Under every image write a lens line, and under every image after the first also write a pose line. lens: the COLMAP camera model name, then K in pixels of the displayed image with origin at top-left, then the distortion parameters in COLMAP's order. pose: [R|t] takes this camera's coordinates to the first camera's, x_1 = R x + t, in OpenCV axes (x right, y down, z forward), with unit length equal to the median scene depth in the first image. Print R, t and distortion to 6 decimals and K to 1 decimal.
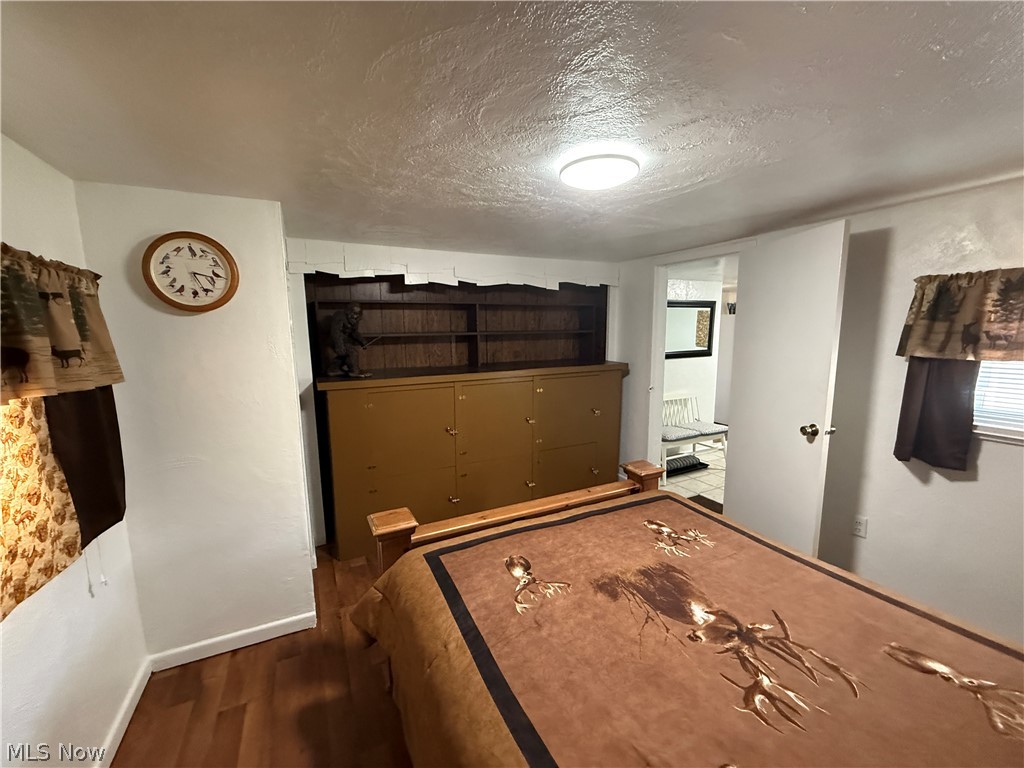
lens RADIAL K [[409.0, 0, 513.8], [0, 409.0, 387.2], [0, 0, 1]] dist [0.002032, 0.000120]
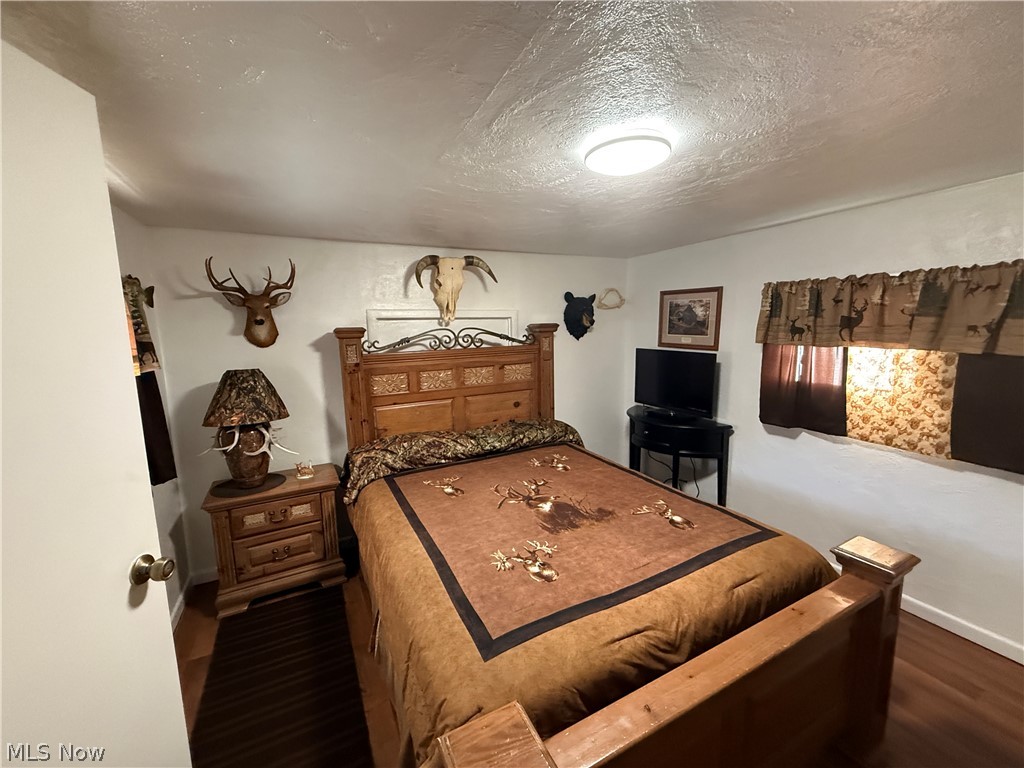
lens RADIAL K [[409.0, 0, 512.4], [0, 409.0, 381.1], [0, 0, 1]] dist [0.002032, 0.000120]
pose [[-0.999336, 0.036375, 0.002026, 0.562699], [0.035585, 0.962695, 0.268240, -0.341624], [0.007807, 0.268134, -0.963350, 2.381878]]
